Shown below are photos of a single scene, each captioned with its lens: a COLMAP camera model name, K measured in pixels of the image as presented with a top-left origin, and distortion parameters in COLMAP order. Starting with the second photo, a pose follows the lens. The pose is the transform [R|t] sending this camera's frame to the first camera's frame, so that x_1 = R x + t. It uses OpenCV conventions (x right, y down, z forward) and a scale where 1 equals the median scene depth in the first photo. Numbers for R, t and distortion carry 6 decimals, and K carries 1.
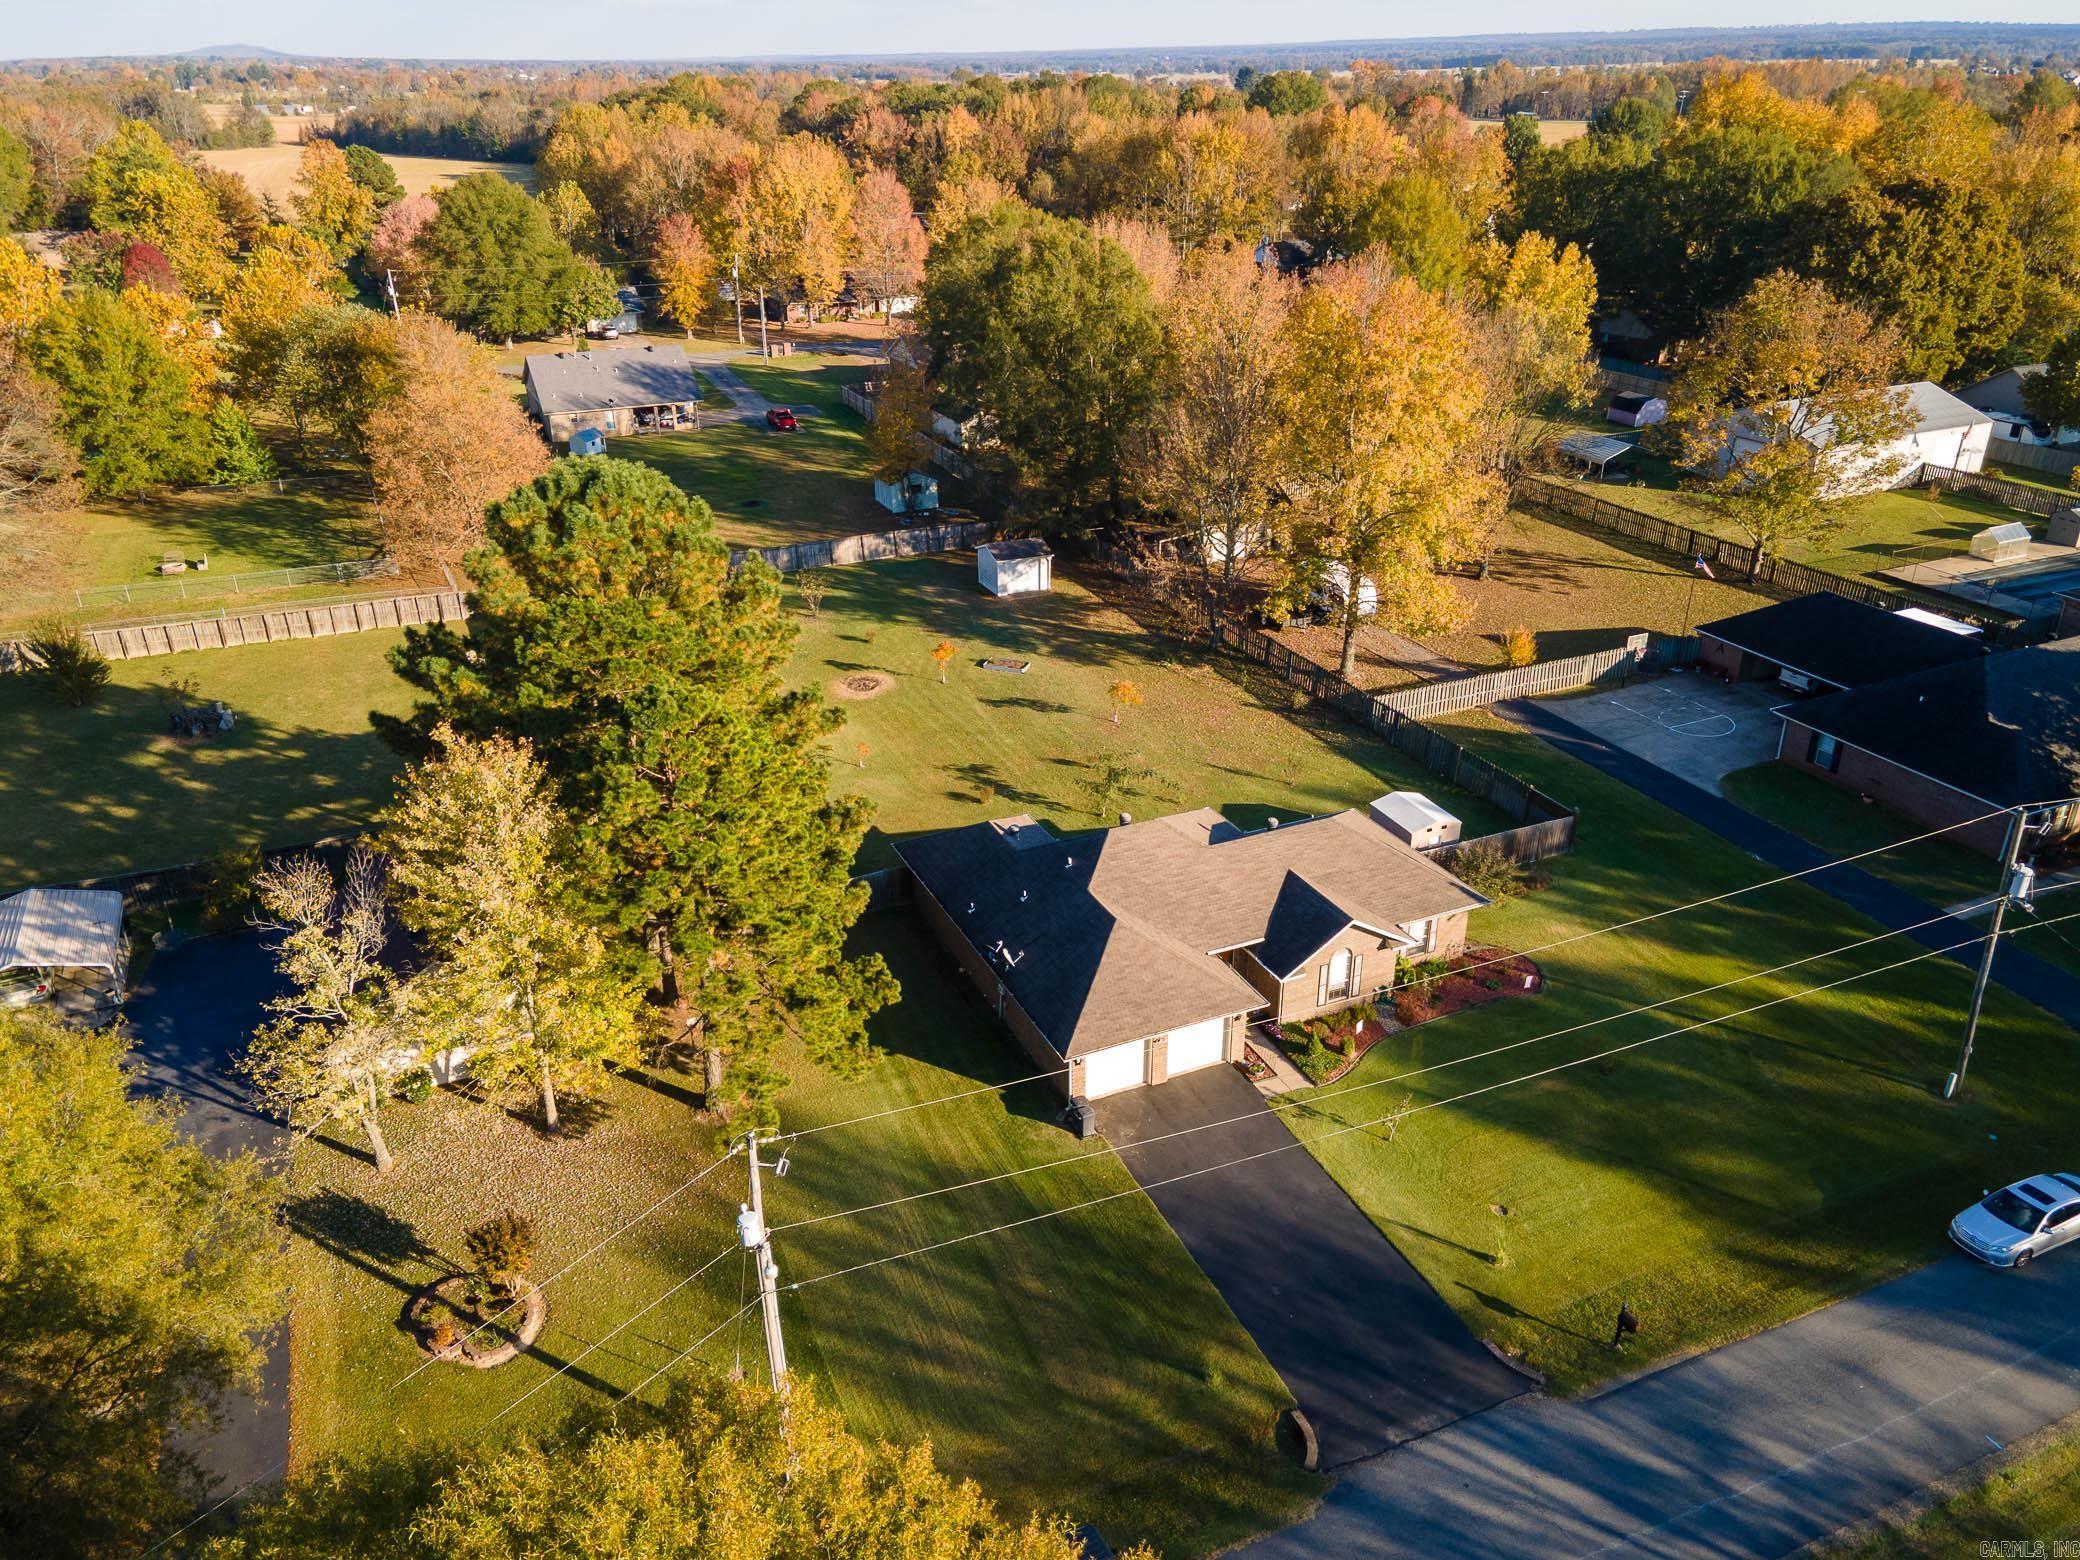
lens RADIAL K [[1502.1, 0, 1037.6], [0, 1502.1, 783.7], [0, 0, 1]] dist [0.008843, 0.042587]
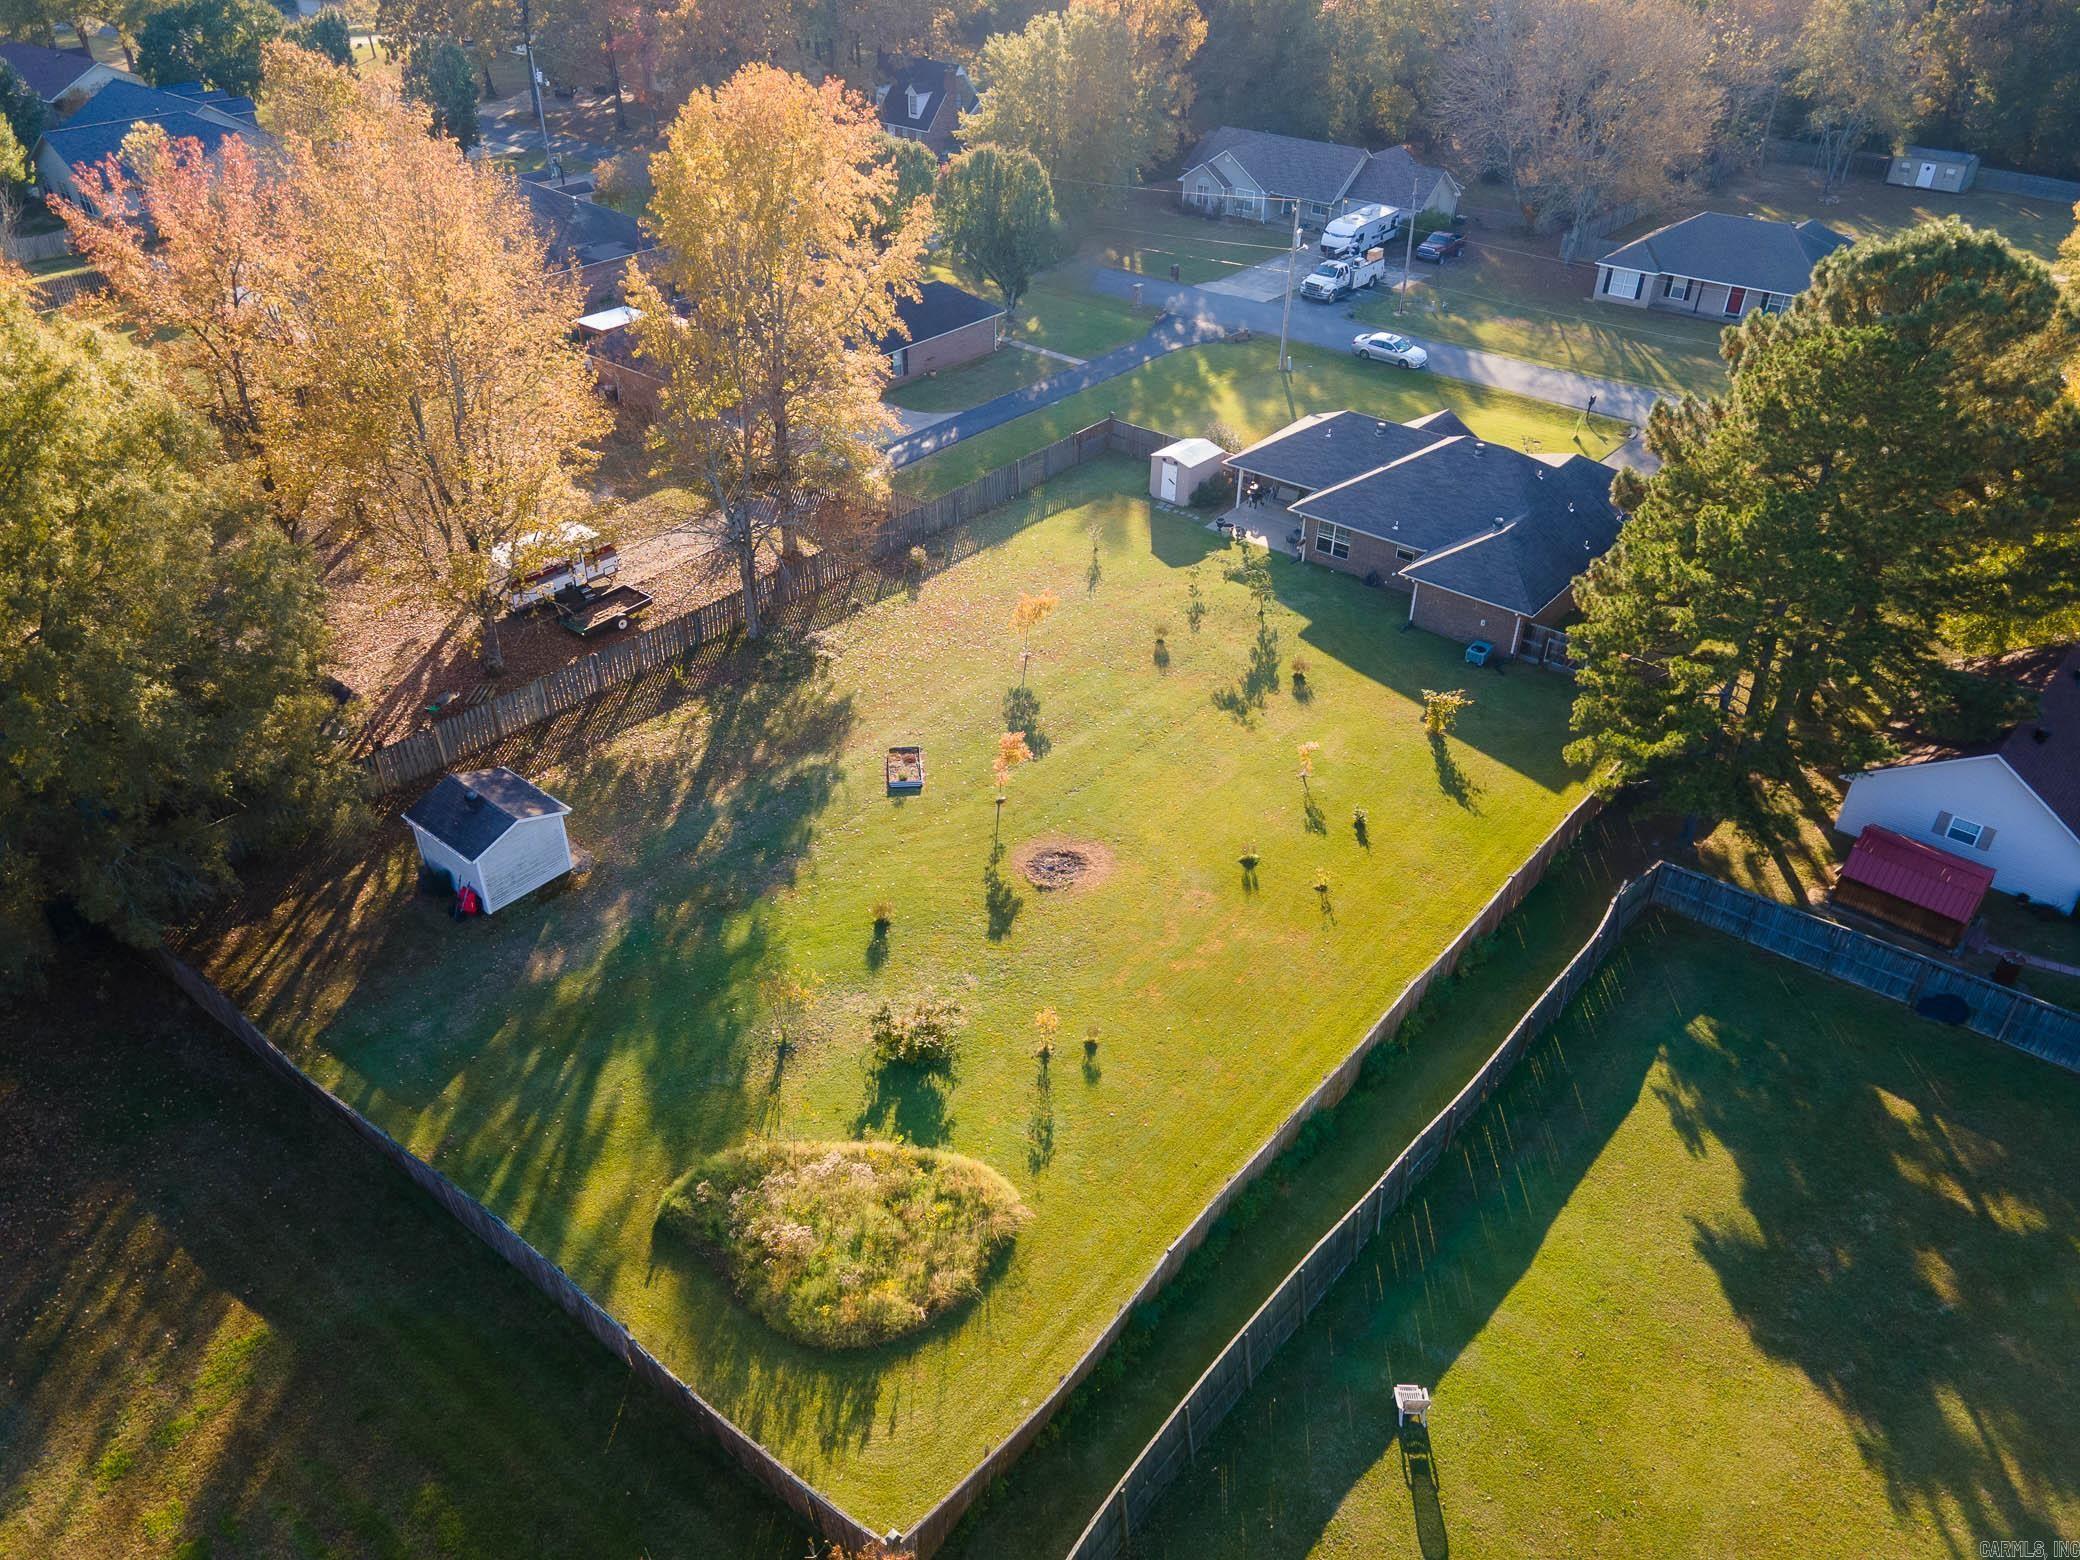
lens RADIAL K [[1516.2, 0, 1025.3], [0, 1516.2, 784.7], [0, 0, 1]] dist [0.000632, 0.055596]
pose [[-0.446843, -0.495071, 0.745141, -0.577259], [0.383781, 0.646304, 0.659548, -0.522638], [-0.808111, 0.580685, -0.098797, 1.086178]]
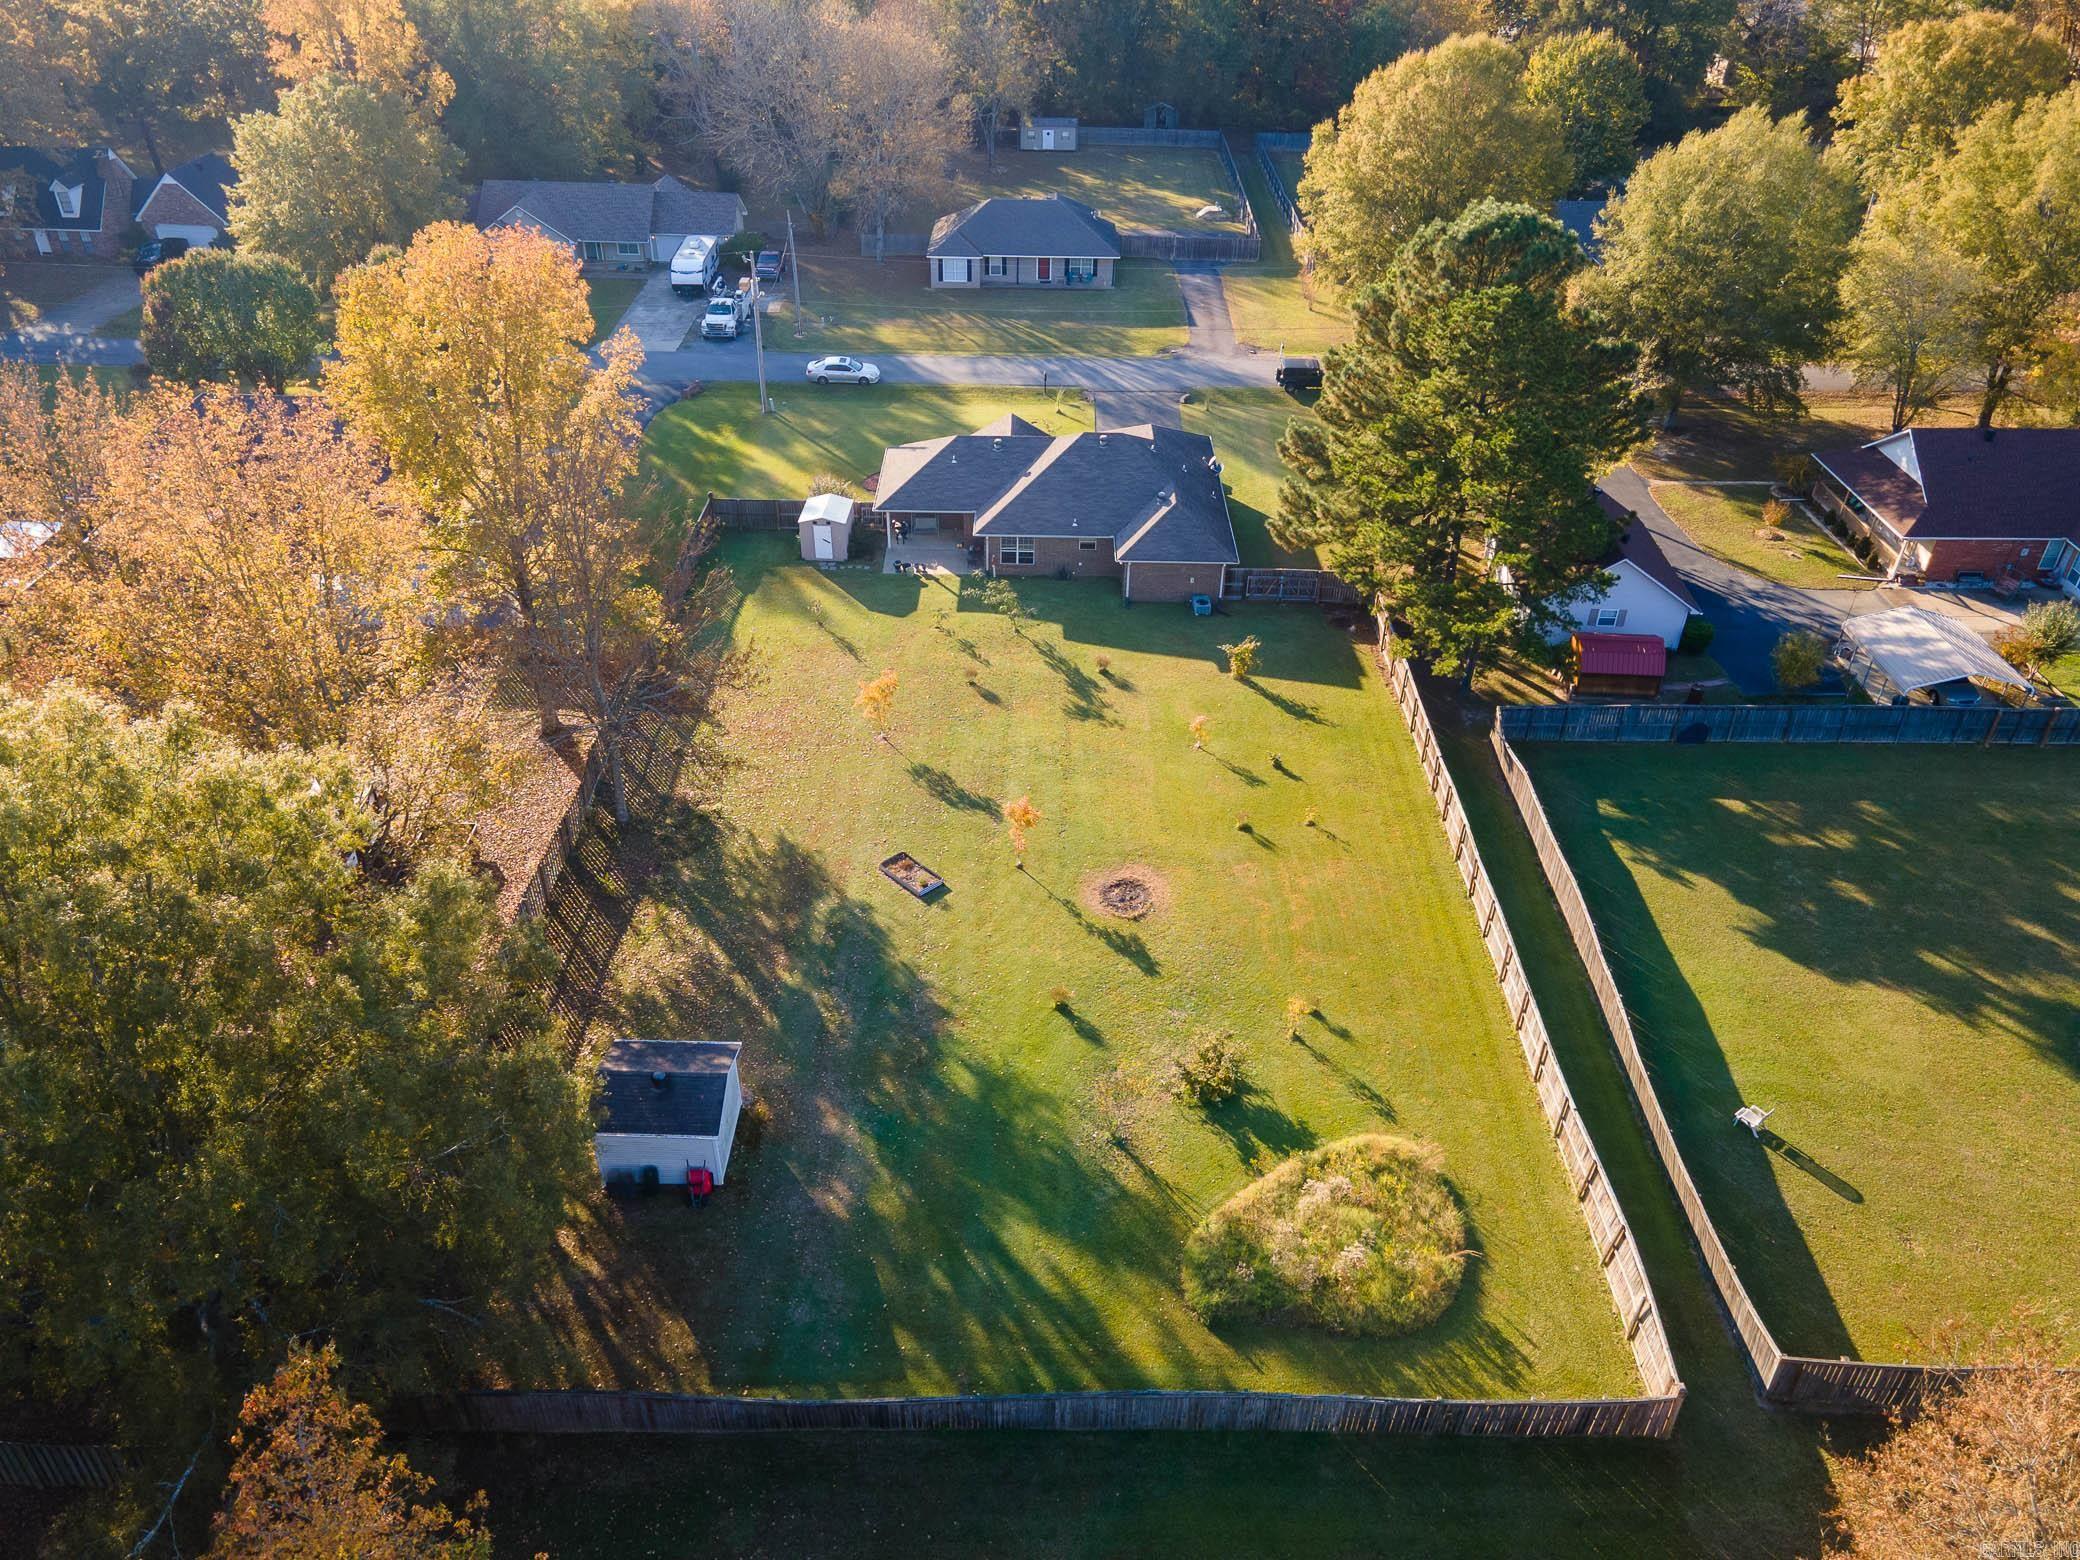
lens RADIAL K [[1502.1, 0, 1037.6], [0, 1502.1, 783.7], [0, 0, 1]] dist [0.008843, 0.042587]
pose [[-0.909235, -0.234033, 0.344269, -0.310676], [0.181168, 0.522117, 0.833410, -0.688171], [-0.374794, 0.820136, -0.432327, 1.306869]]
